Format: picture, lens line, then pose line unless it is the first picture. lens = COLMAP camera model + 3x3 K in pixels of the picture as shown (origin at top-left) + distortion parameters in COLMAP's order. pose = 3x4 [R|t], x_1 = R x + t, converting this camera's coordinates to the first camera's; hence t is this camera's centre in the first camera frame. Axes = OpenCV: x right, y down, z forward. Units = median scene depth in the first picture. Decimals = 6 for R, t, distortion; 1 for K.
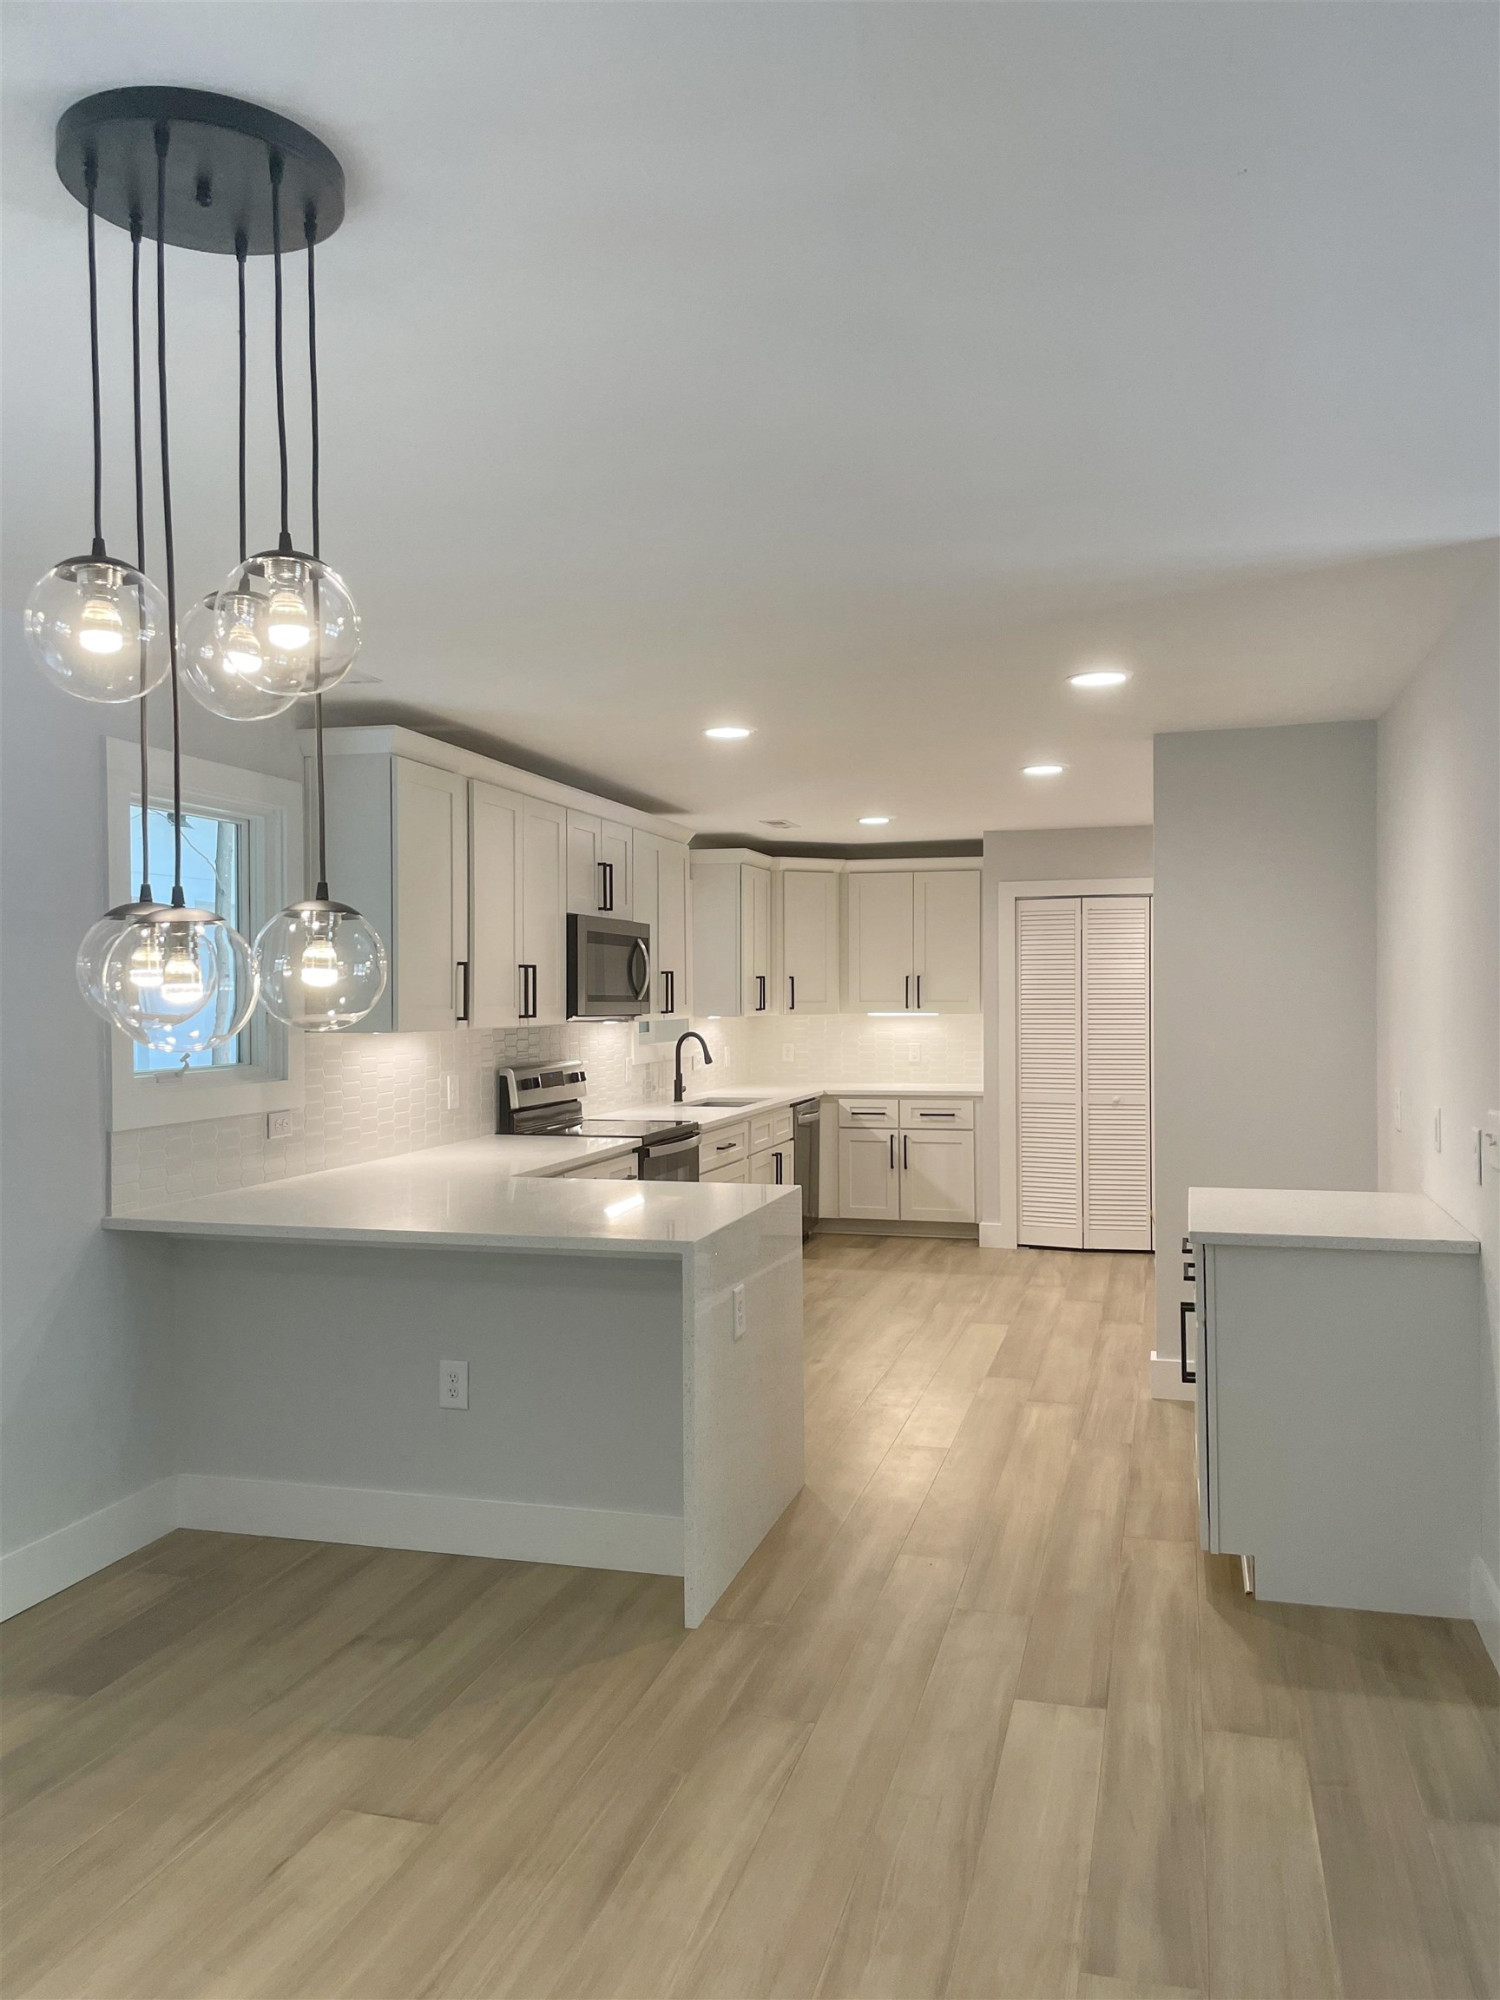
lens RADIAL K [[1488.8, 0, 761.9], [0, 1488.8, 1005.9], [0, 0, 1]] dist [0.089810, -0.120885]
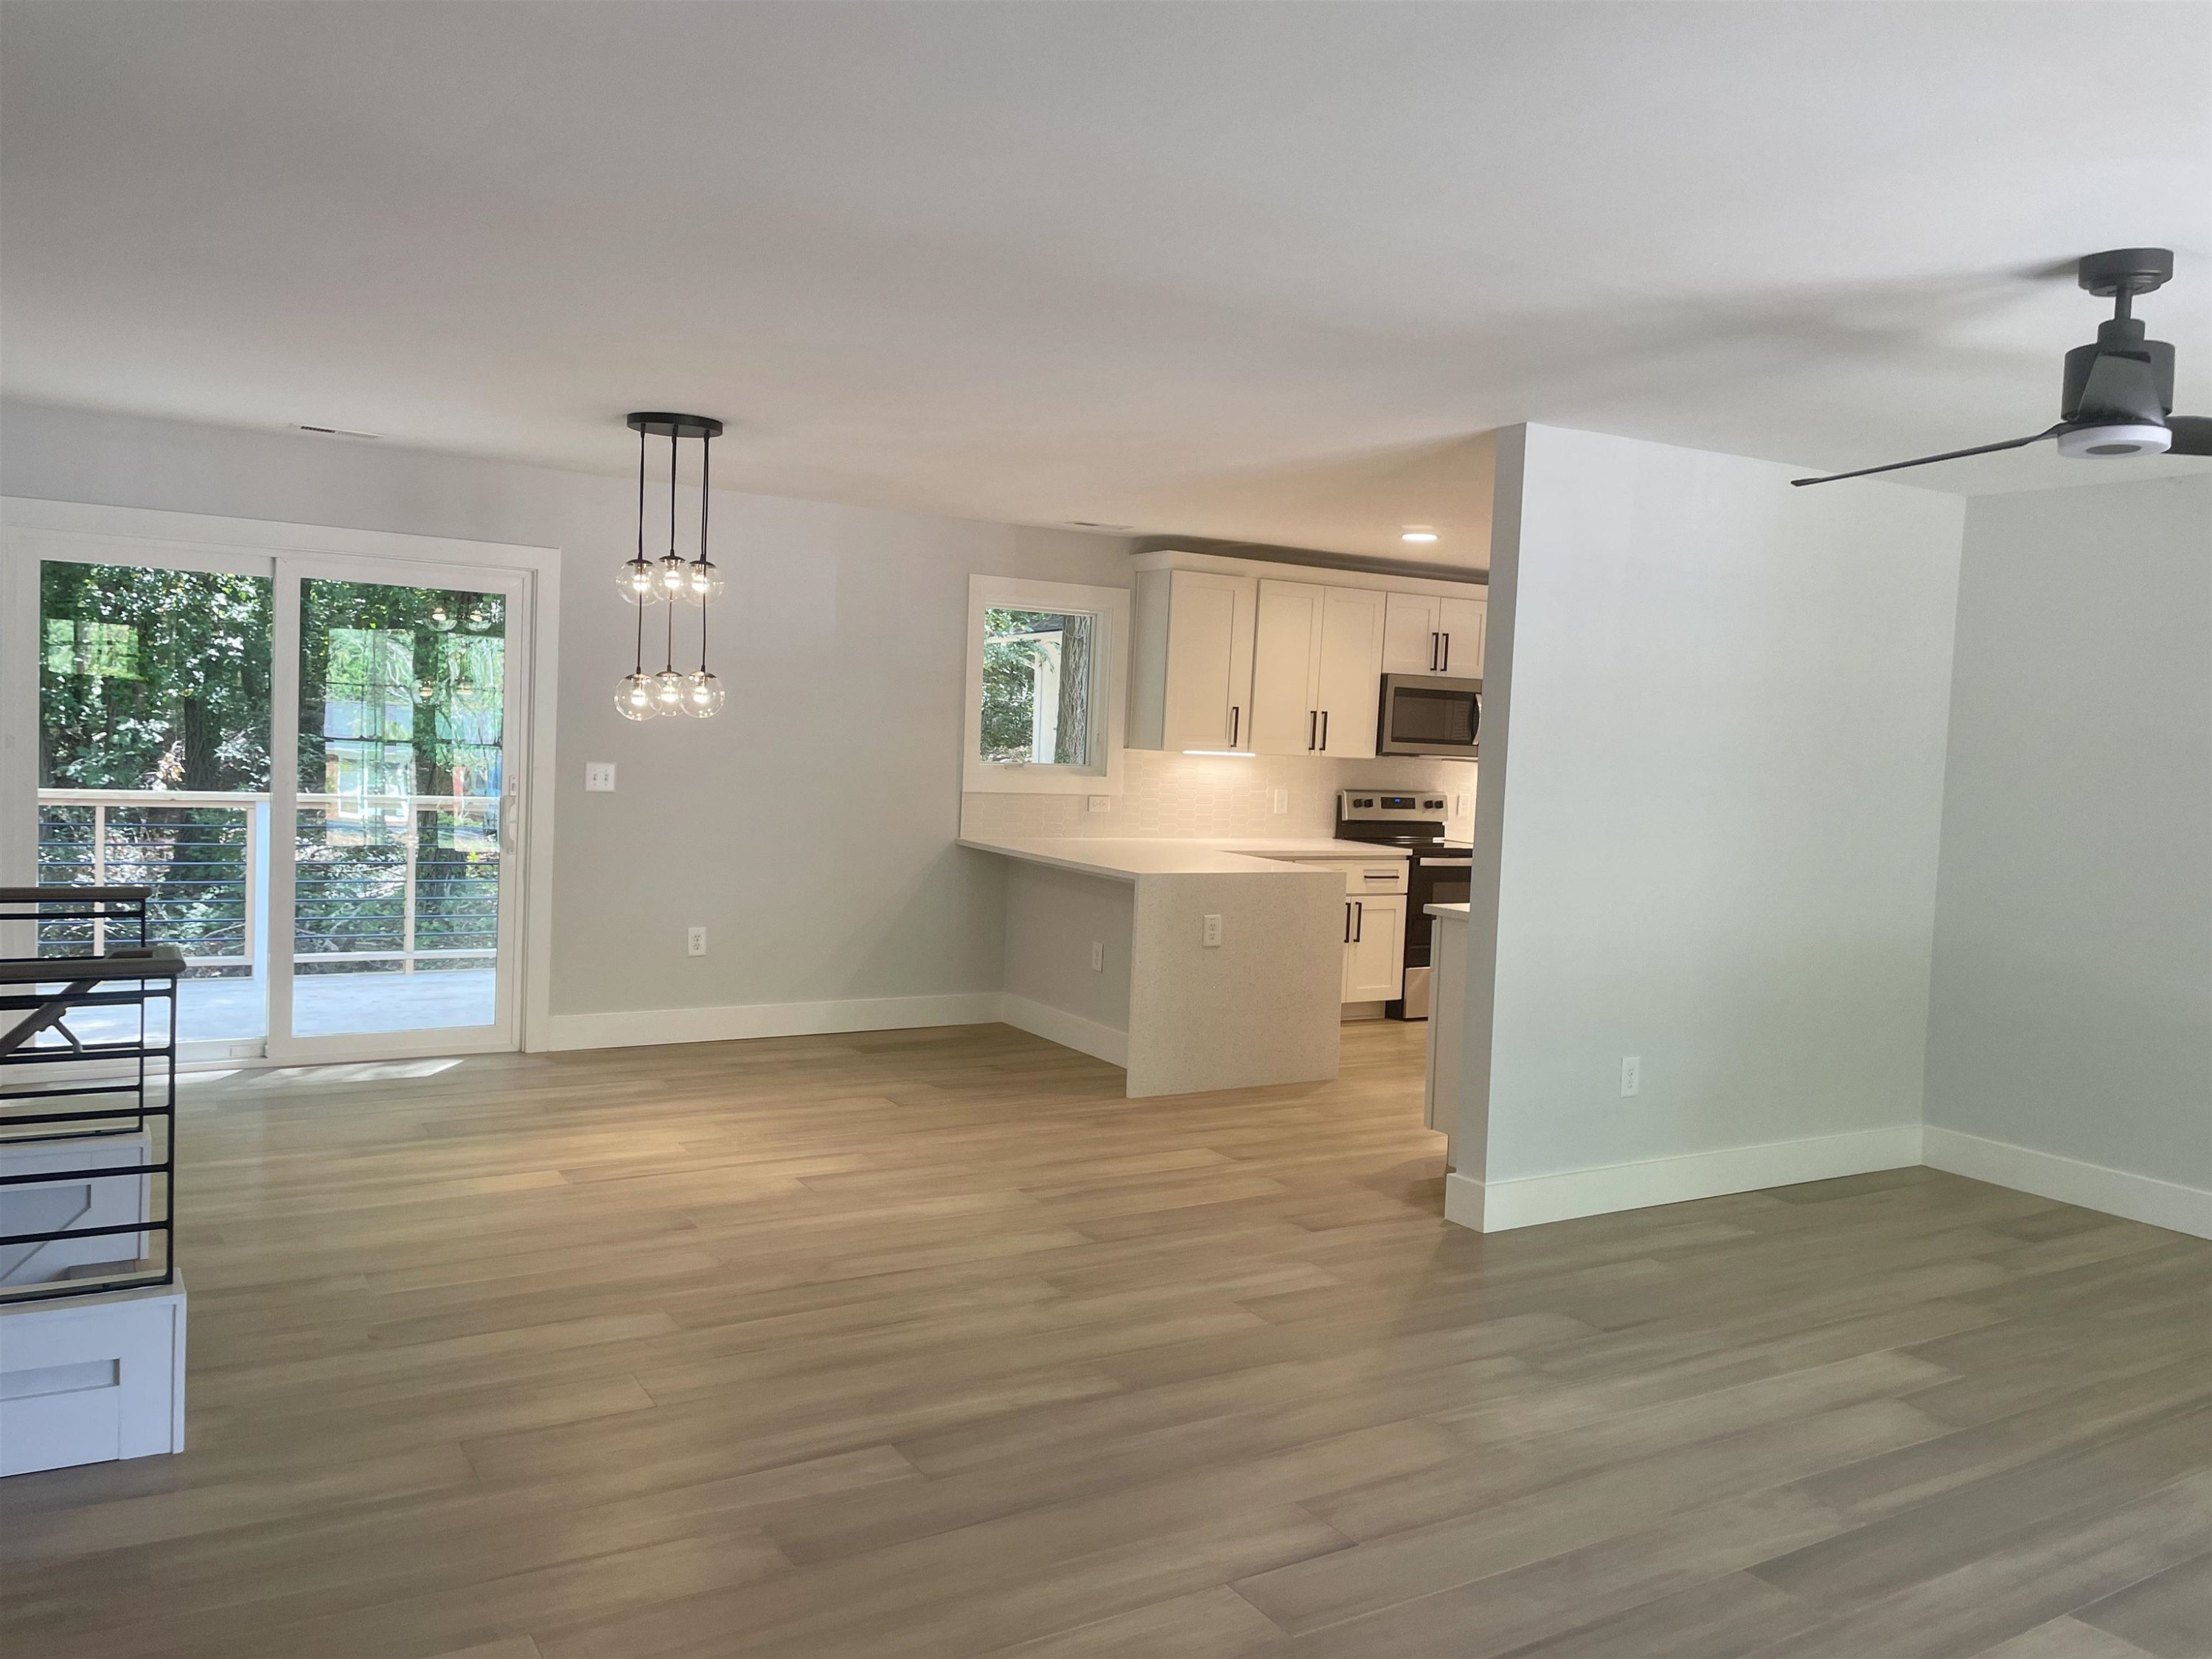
lens RADIAL K [[1609.0, 0, 1107.1], [0, 1609.0, 825.0], [0, 0, 1]] dist [0.082101, -0.140291]
pose [[0.738963, 0.080276, -0.668946, 0.951329], [-0.054076, 0.996740, 0.059876, -0.002155], [0.671572, -0.008072, 0.740895, -0.307312]]
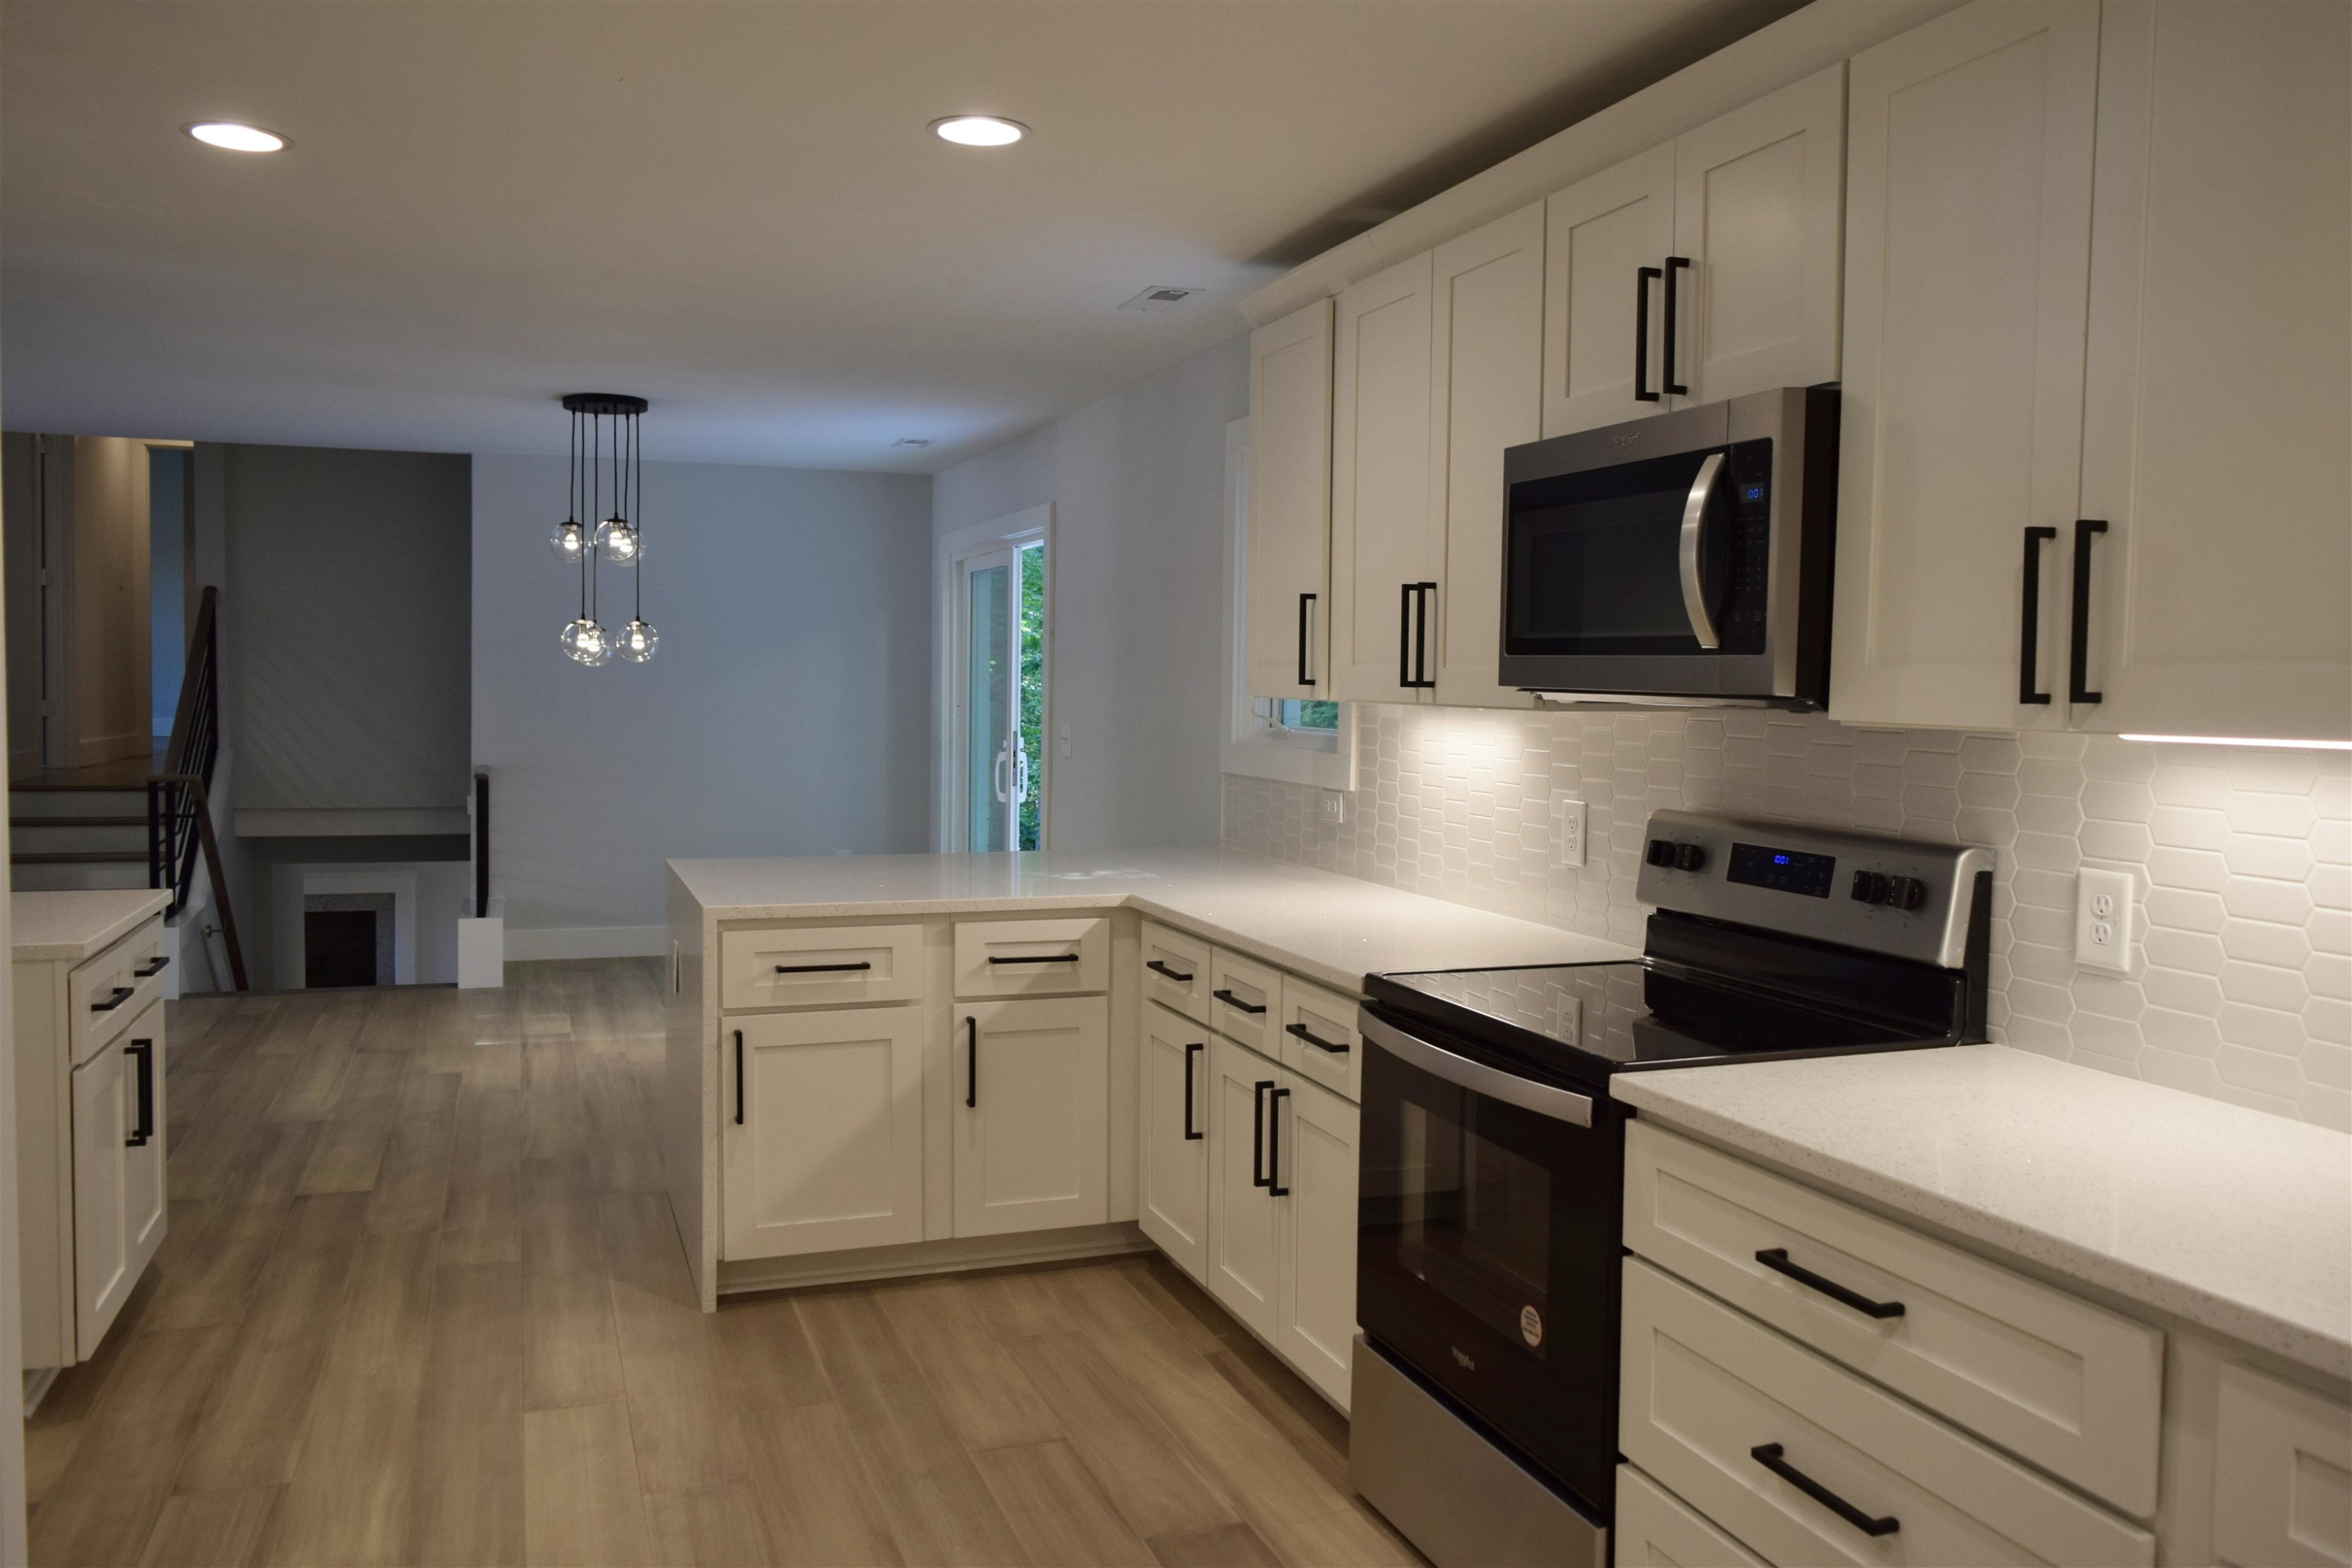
lens RADIAL K [[1831.2, 0, 1176.0], [0, 1831.2, 784.0], [0, 0, 1]] dist [-0.005991, -0.004420]
pose [[-0.816046, 0.026405, -0.577383, 0.378743], [-0.014149, 0.997744, 0.065627, 0.001777], [0.577814, 0.061724, -0.813831, 2.008086]]
